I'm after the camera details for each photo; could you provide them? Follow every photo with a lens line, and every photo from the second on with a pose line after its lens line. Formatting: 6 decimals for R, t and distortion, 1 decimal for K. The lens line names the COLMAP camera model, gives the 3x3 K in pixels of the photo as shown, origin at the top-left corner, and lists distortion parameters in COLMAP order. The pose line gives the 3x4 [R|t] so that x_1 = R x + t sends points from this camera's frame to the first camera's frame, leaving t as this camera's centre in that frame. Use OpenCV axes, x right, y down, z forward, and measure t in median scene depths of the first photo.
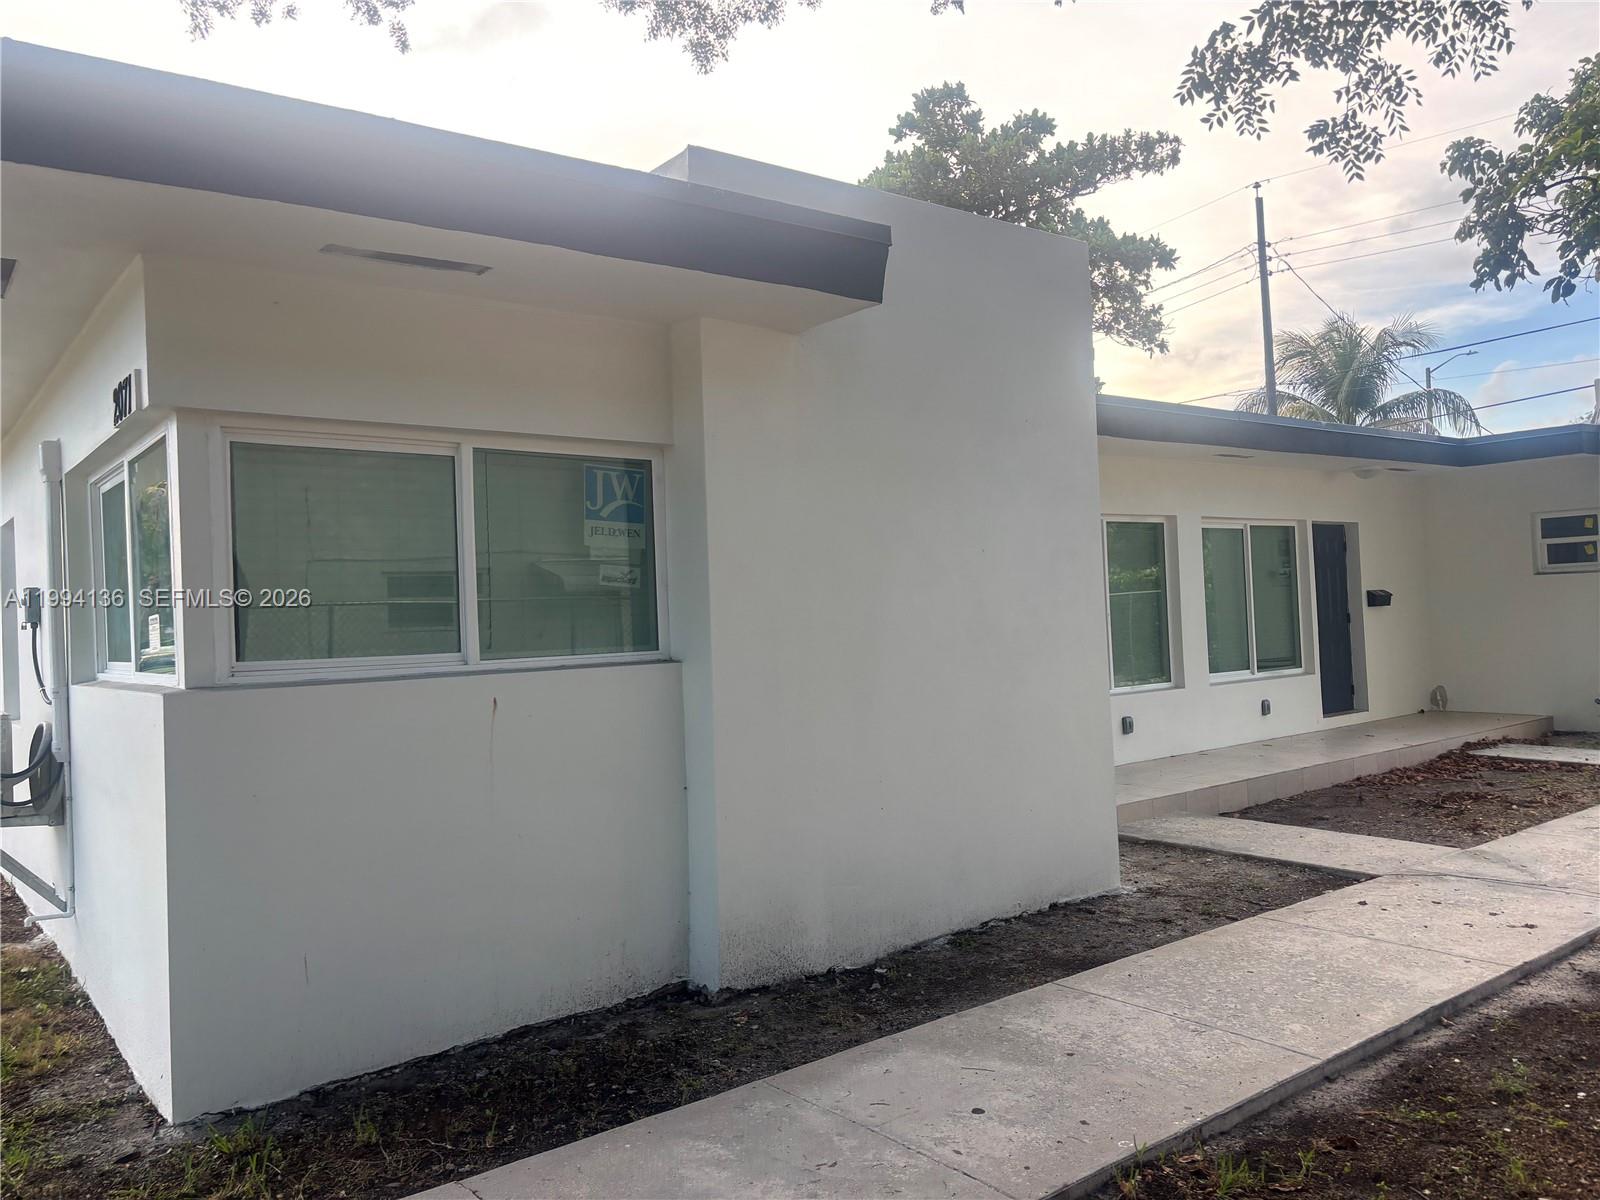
lens RADIAL K [[1202.9, 0, 800.0], [0, 1202.9, 600.0], [0, 0, 1]] dist [0.029965, -0.000498]
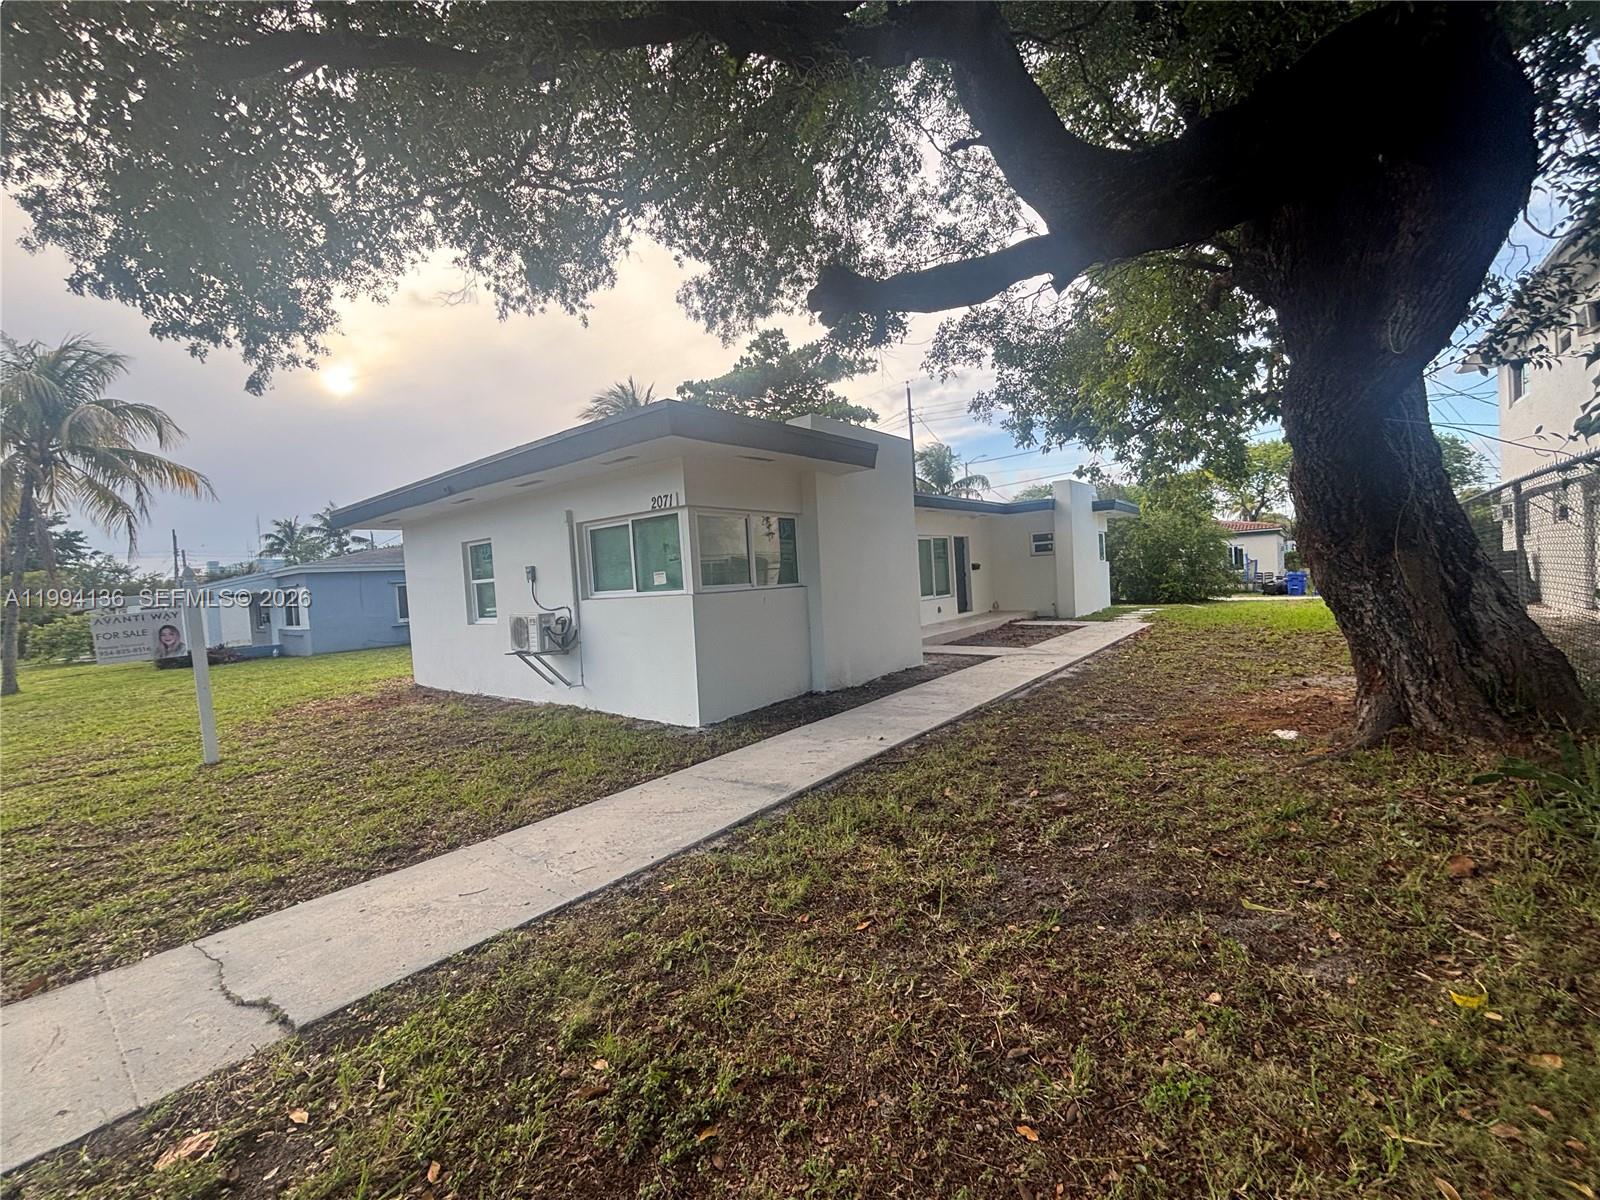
lens RADIAL K [[636.6, 0, 783.6], [0, 636.6, 615.0], [0, 0, 1]] dist [0.011670, -0.000066]
pose [[0.977141, -0.029925, 0.210477, -0.208211], [0.016904, 0.997845, 0.063393, 0.008590], [-0.211921, -0.058386, 0.975541, -0.229555]]
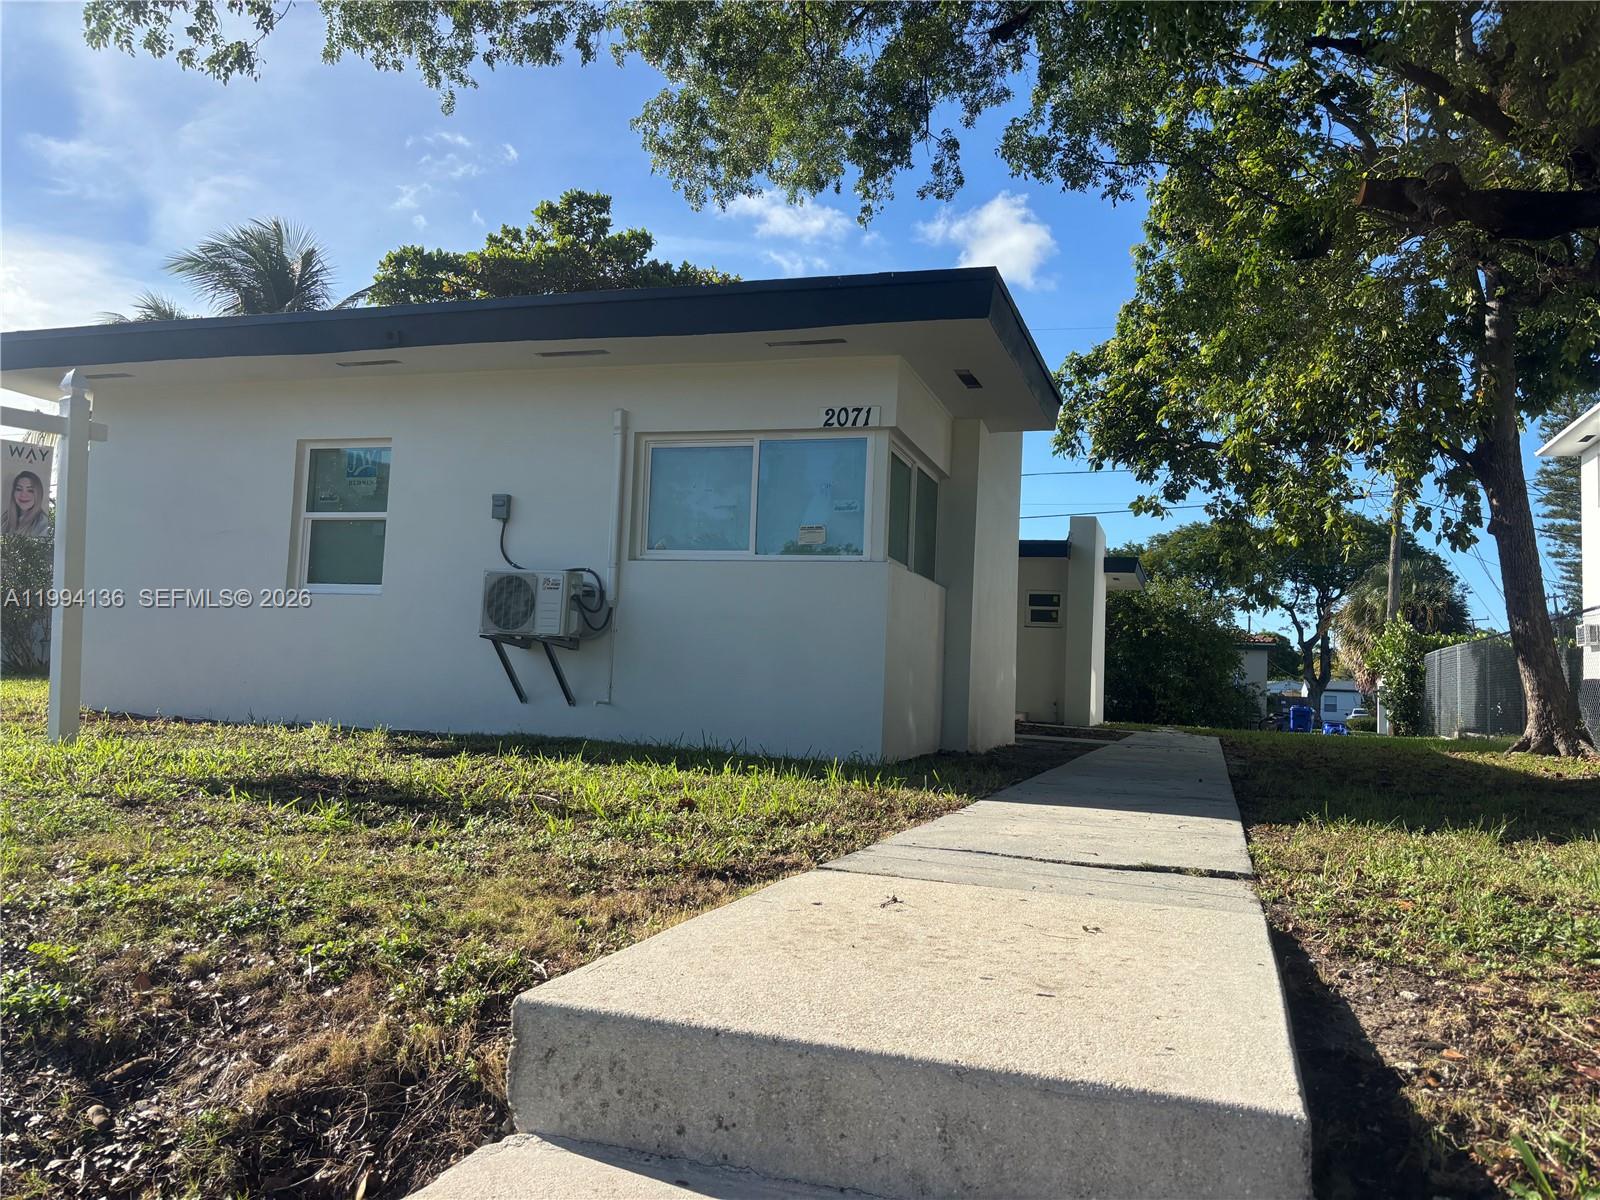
lens RADIAL K [[1202.9, 0, 800.0], [0, 1202.9, 600.0], [0, 0, 1]] dist [0.029965, -0.000498]
pose [[0.831720, 0.114792, 0.543199, -0.581670], [-0.085562, 0.993205, -0.078882, 0.104842], [-0.548563, 0.019131, 0.835890, -0.214194]]
